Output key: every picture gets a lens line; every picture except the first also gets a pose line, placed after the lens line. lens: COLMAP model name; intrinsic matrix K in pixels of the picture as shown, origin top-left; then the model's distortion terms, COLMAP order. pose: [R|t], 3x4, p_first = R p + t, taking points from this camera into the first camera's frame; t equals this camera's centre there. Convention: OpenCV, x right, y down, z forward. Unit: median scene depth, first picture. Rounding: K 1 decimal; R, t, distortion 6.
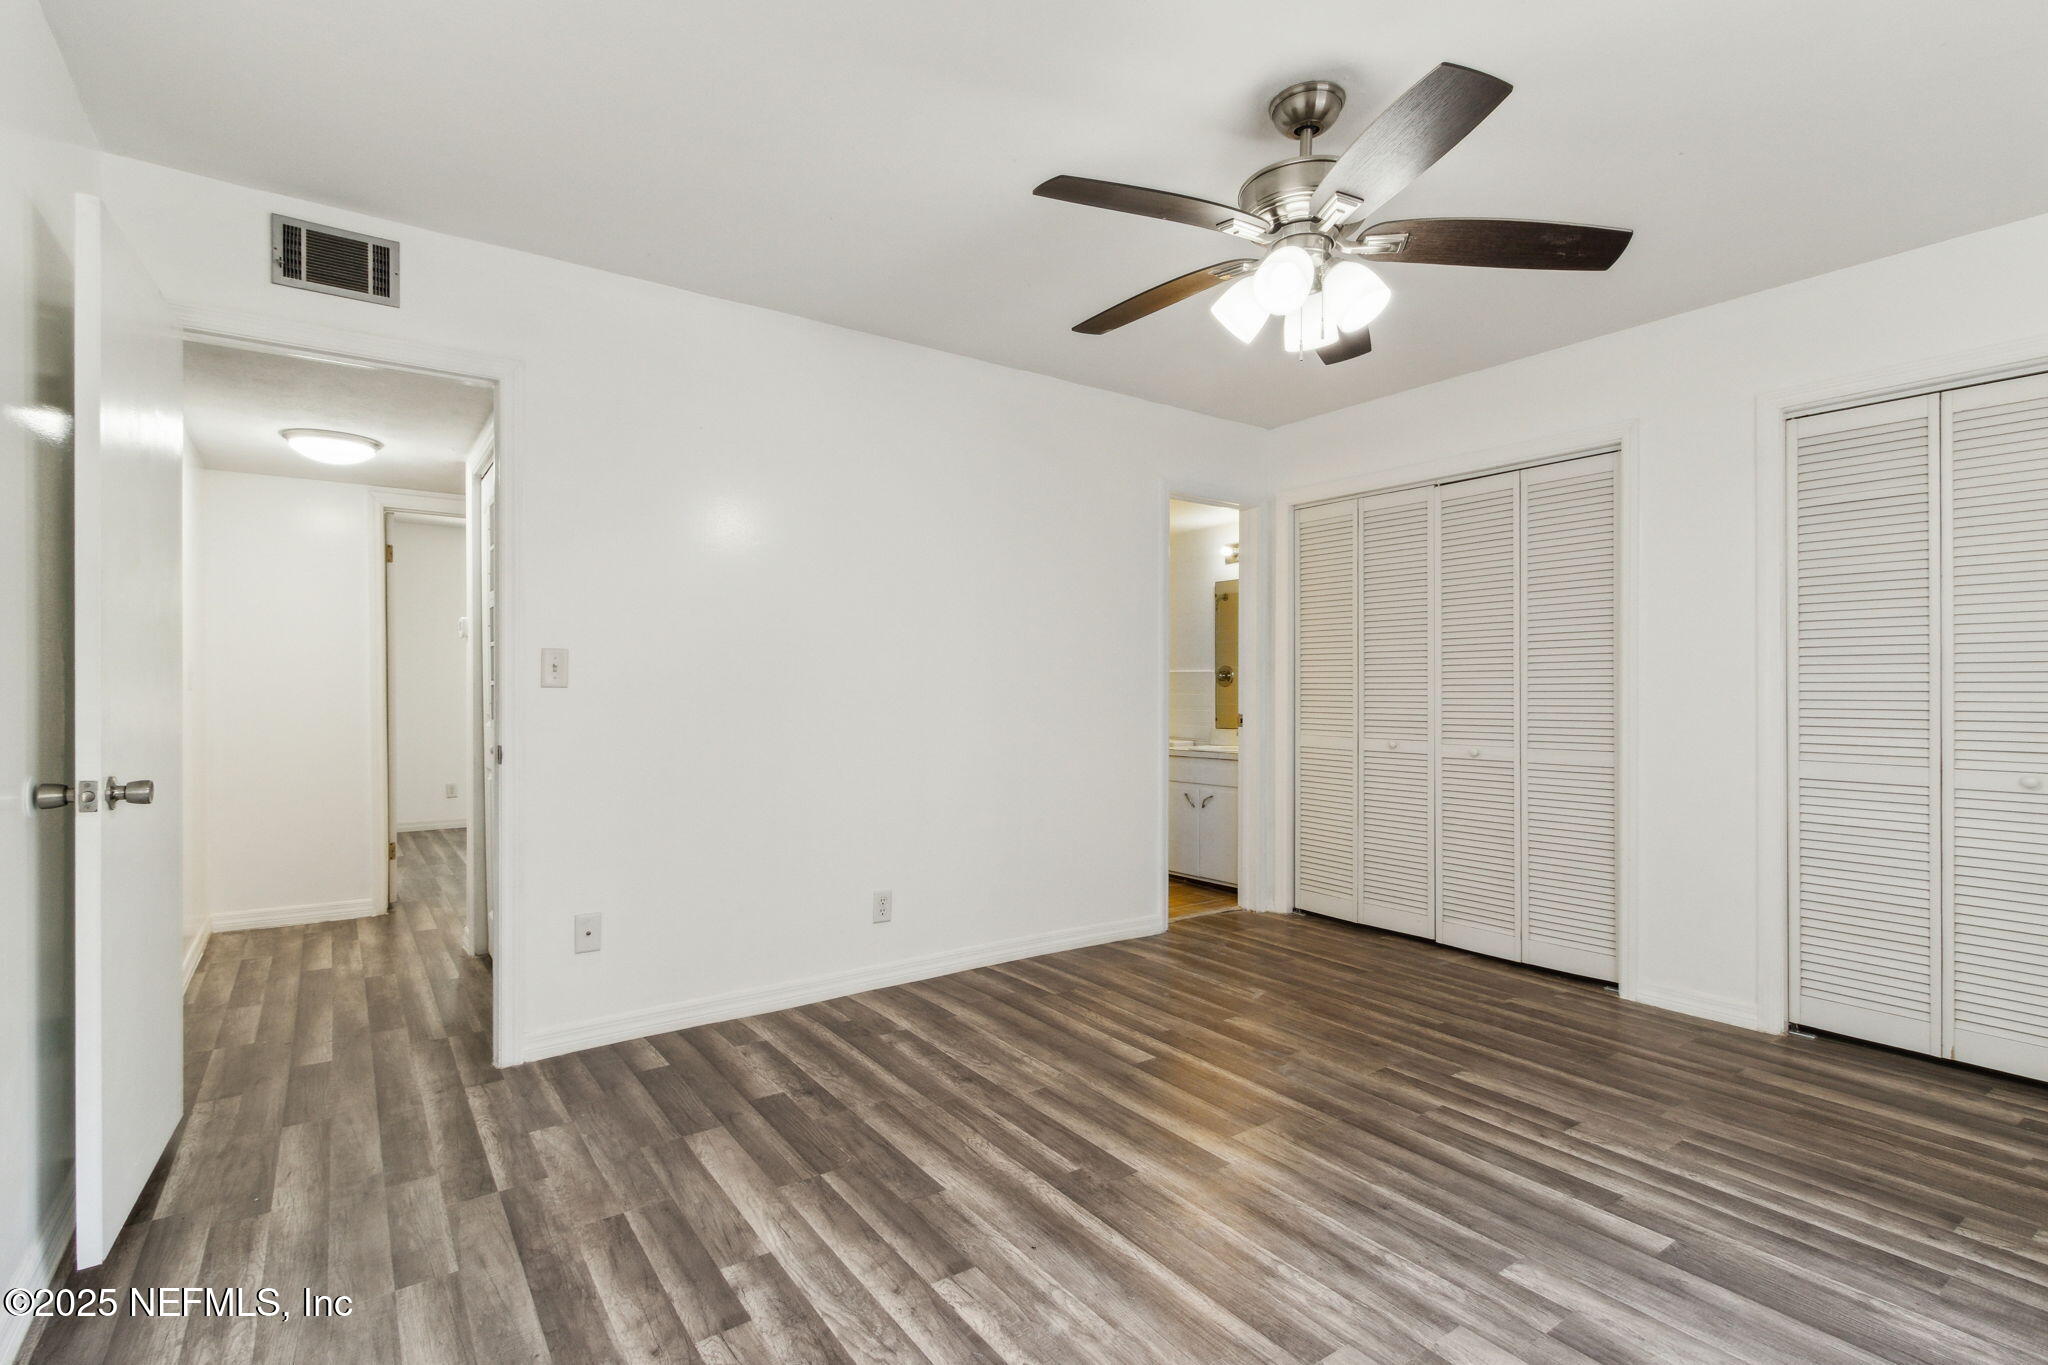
lens RADIAL K [[991.6, 0, 1019.9], [0, 991.6, 680.1], [0, 0, 1]] dist [0.004480, -0.001268]
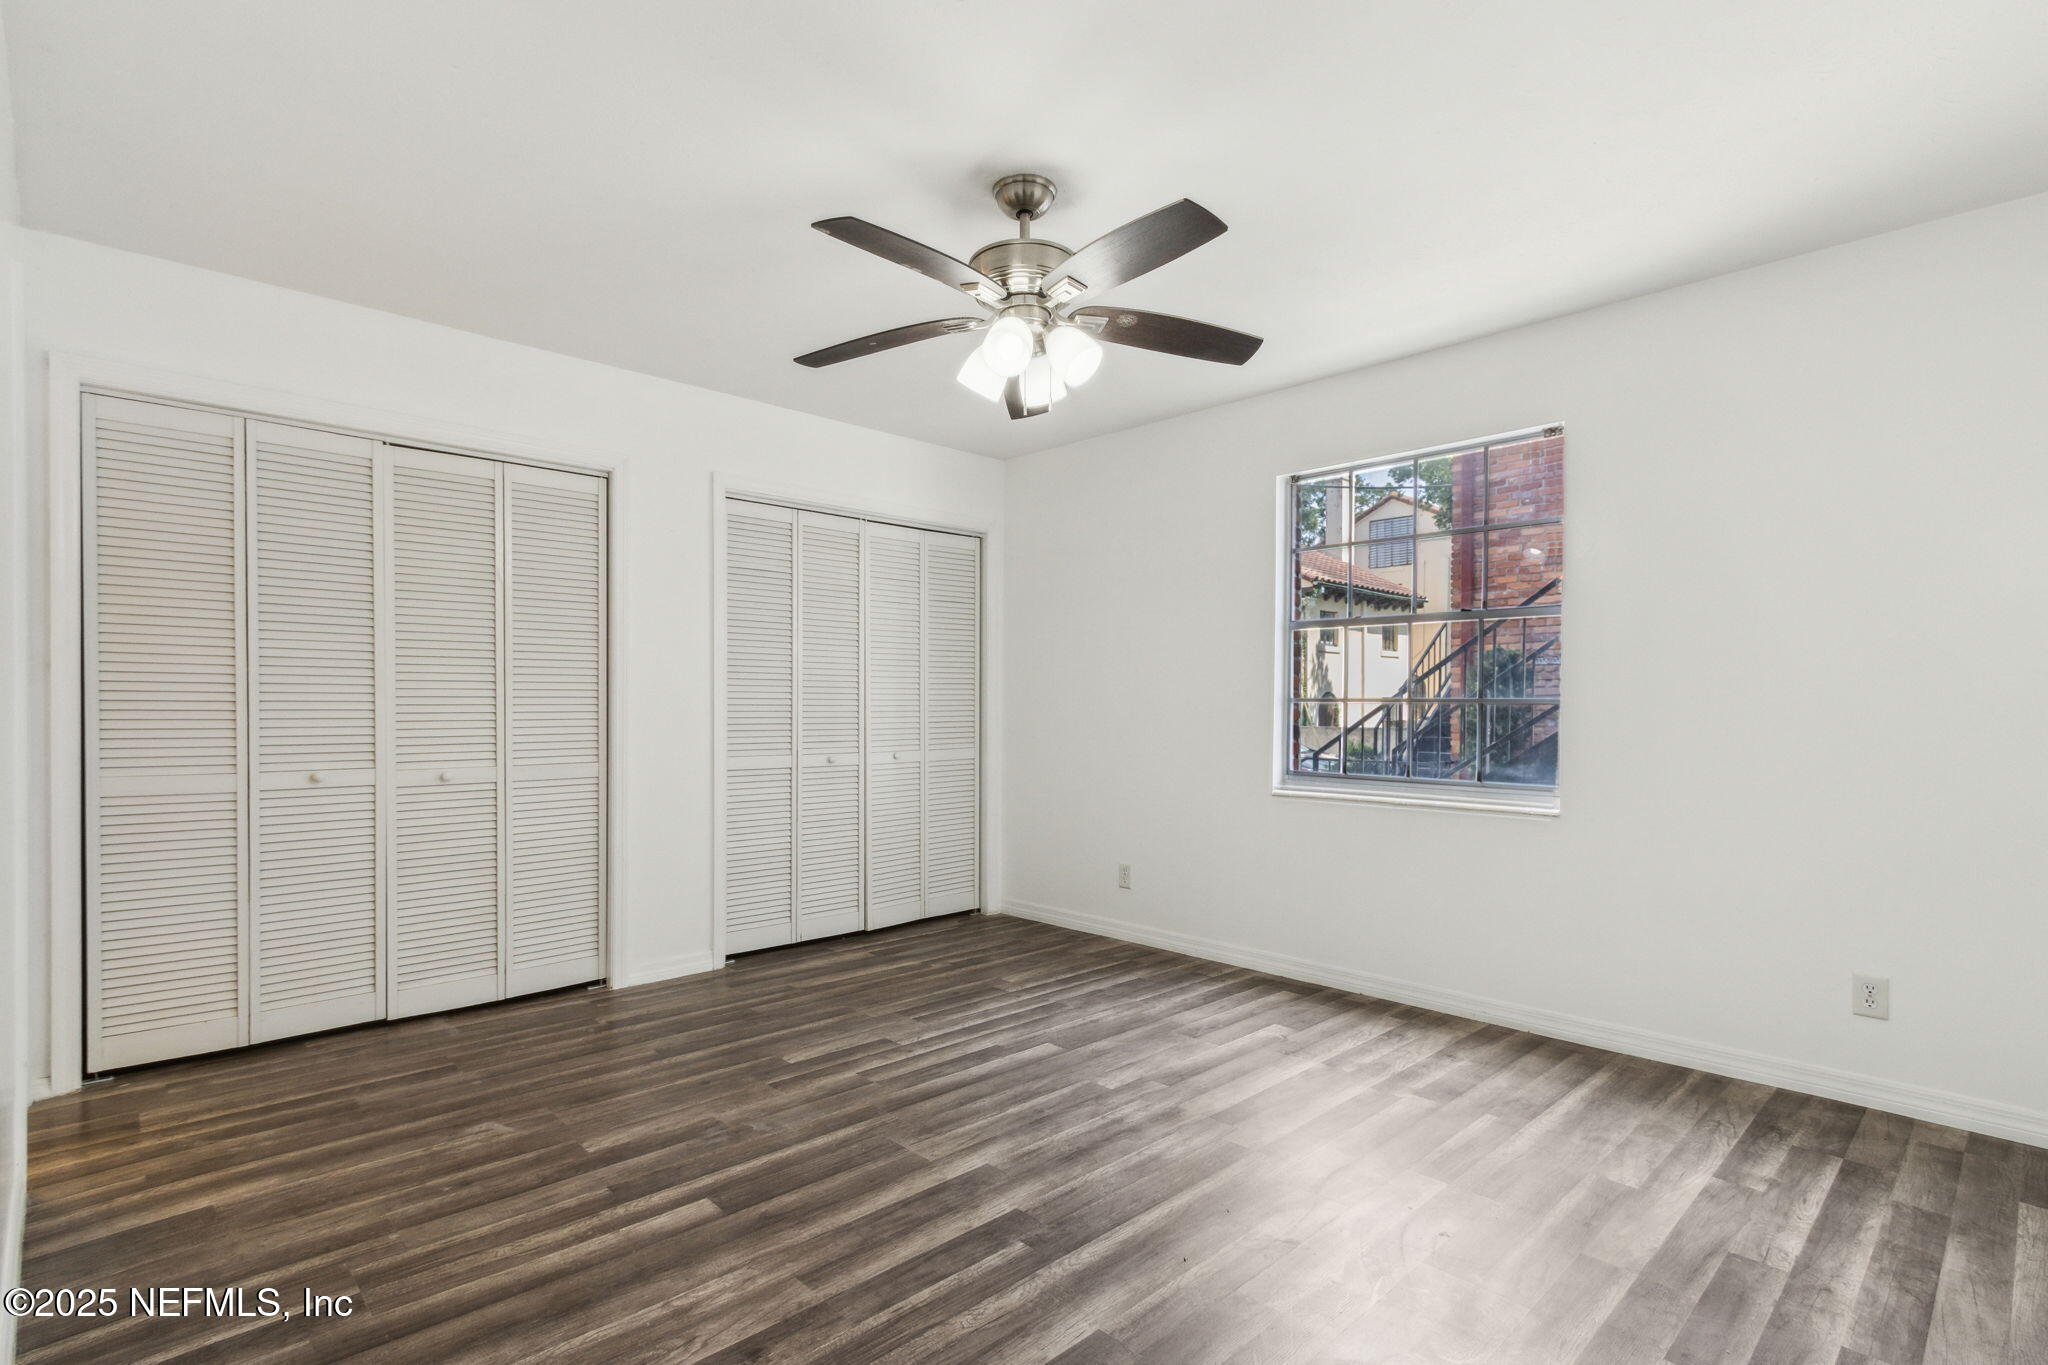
lens RADIAL K [[991.6, 0, 1010.7], [0, 991.6, 748.8], [0, 0, 1]] dist [0.004480, -0.001268]
pose [[-0.156615, -0.044468, 0.986658, -0.653240], [-0.010208, 0.999005, 0.043404, 0.008140], [-0.987607, -0.003274, -0.156913, 0.939086]]
